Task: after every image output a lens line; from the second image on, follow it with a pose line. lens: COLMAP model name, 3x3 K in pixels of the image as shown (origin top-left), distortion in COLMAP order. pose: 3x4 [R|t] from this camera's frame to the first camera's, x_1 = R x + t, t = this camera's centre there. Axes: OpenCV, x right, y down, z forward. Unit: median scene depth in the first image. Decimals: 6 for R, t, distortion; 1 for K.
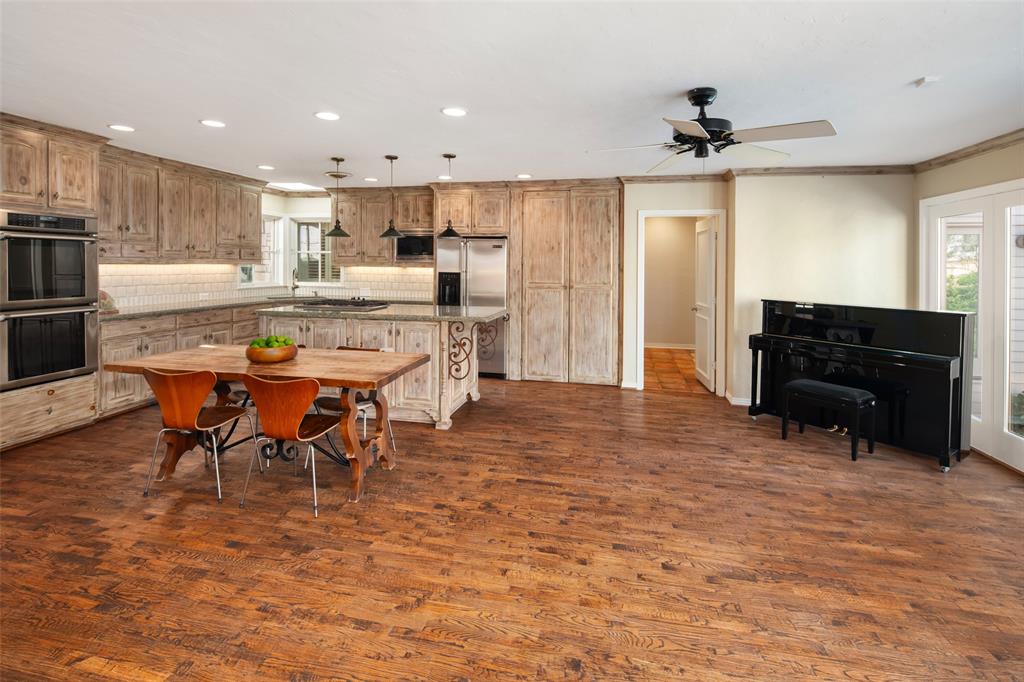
lens RADIAL K [[507.7, 0, 511.4], [0, 507.7, 284.7], [0, 0, 1]] dist [0.002231, -0.004932]
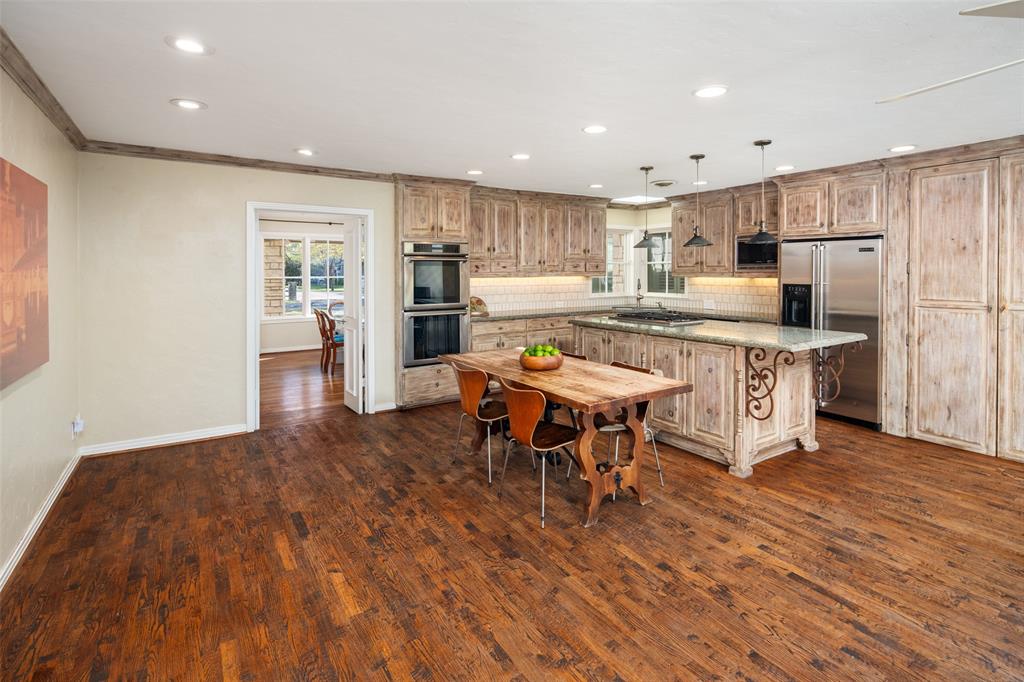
lens RADIAL K [[507.7, 0, 511.4], [0, 507.7, 284.7], [0, 0, 1]] dist [0.002231, -0.004932]
pose [[0.695999, 0.004478, -0.718029, 0.199538], [-0.015306, 0.999846, -0.008601, -0.013288], [0.717880, 0.016976, 0.695960, 0.158726]]
